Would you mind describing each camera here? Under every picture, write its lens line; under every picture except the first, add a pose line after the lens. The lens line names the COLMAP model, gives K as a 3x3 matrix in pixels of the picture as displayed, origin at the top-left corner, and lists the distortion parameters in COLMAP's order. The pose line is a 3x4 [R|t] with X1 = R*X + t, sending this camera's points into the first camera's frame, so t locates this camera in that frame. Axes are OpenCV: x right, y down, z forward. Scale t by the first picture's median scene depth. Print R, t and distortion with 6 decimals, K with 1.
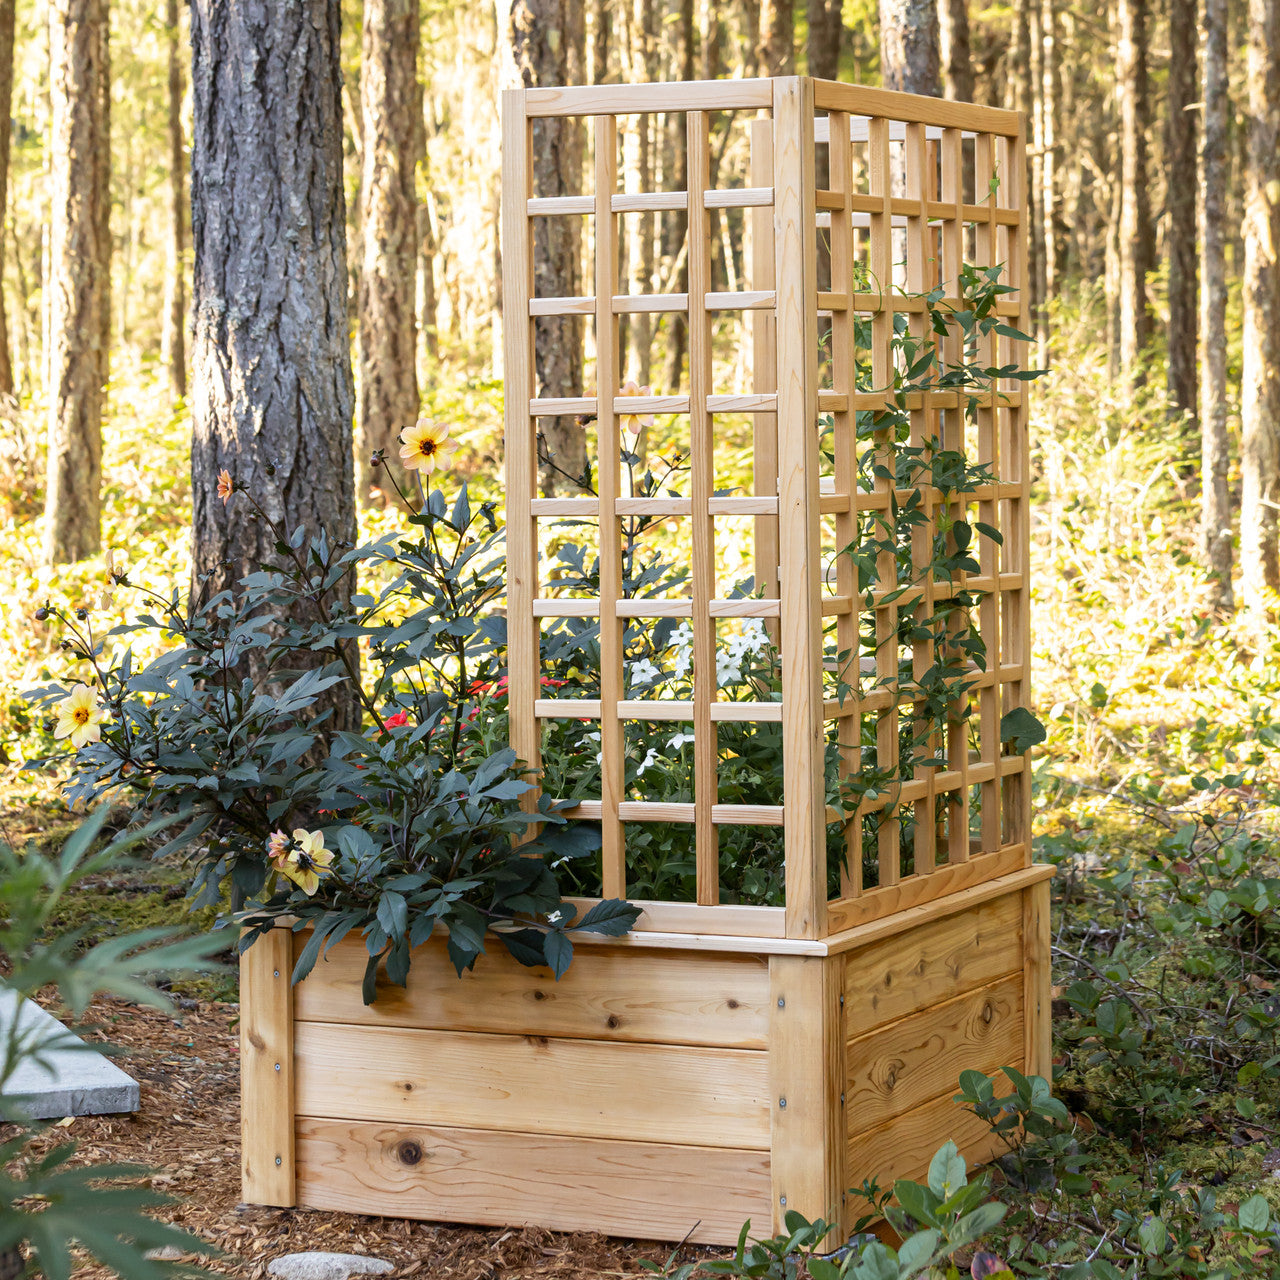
lens RADIAL K [[4636.8, 0, 640.0], [0, 4636.8, 640.0], [0, 0, 1]] dist [-0.214434, -0.142154]
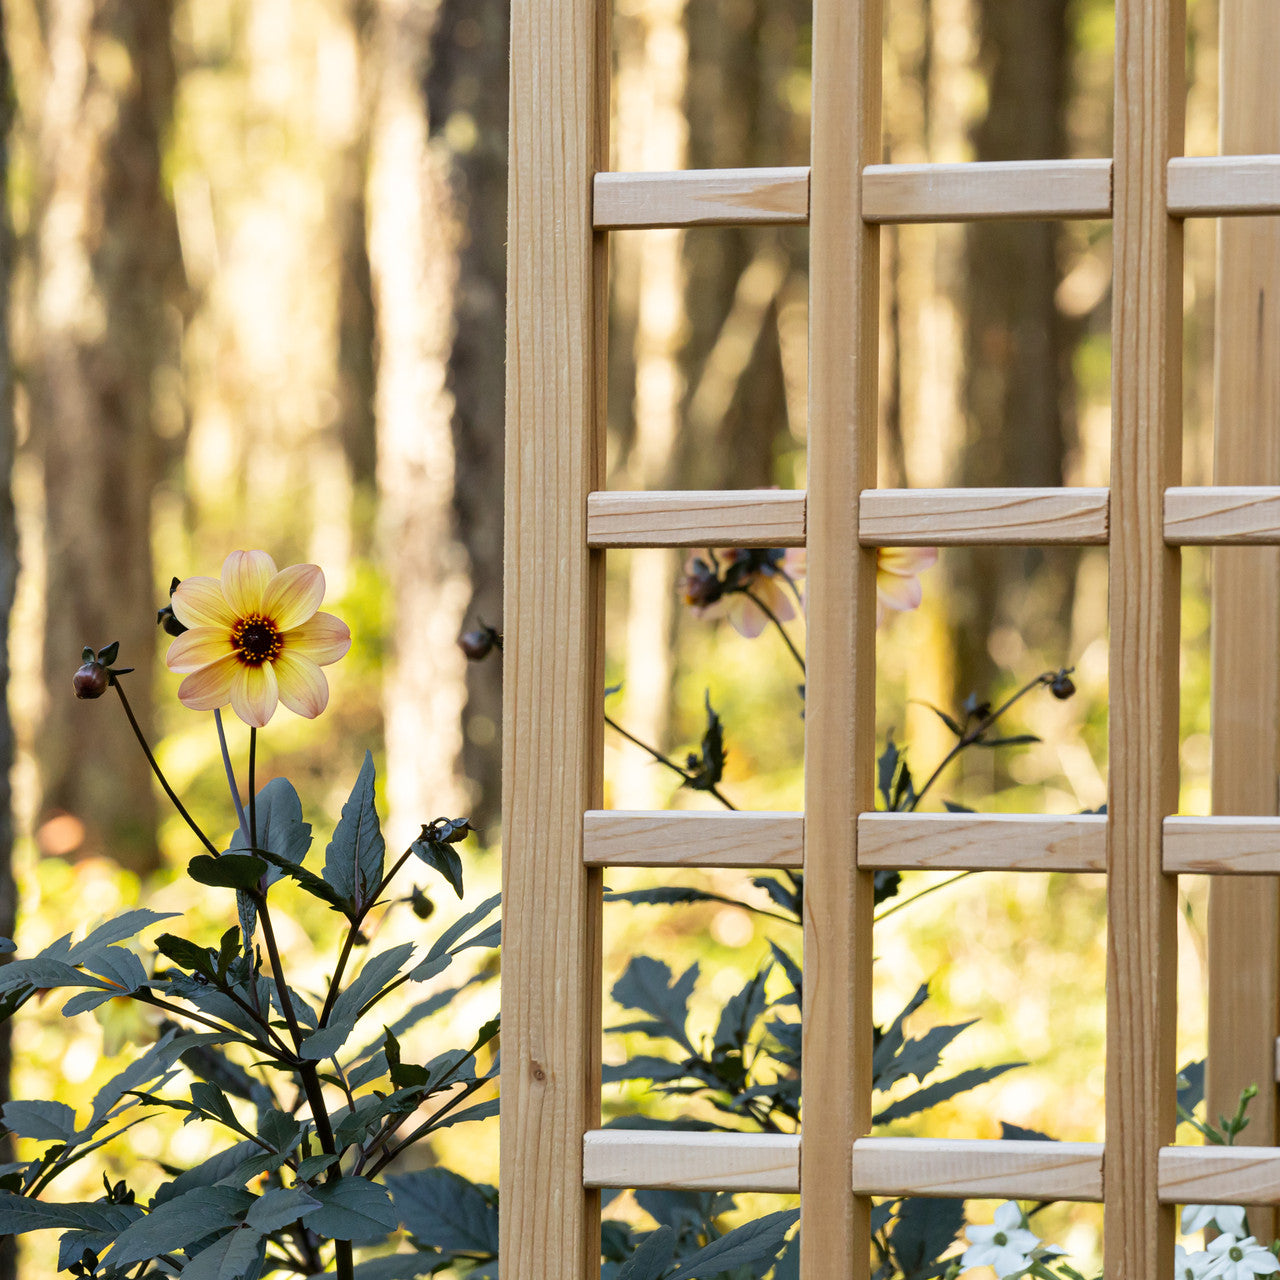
lens RADIAL K [[7649.5, 0, 640.0], [0, 7649.5, 640.0], [0, 0, 1]] dist [0.266097, -36.933870]
pose [[0.999542, 0.022049, 0.020744, -0.029975], [-0.020670, 0.997704, -0.064493, -0.008351], [-0.022118, 0.064035, 0.997703, 0.469154]]
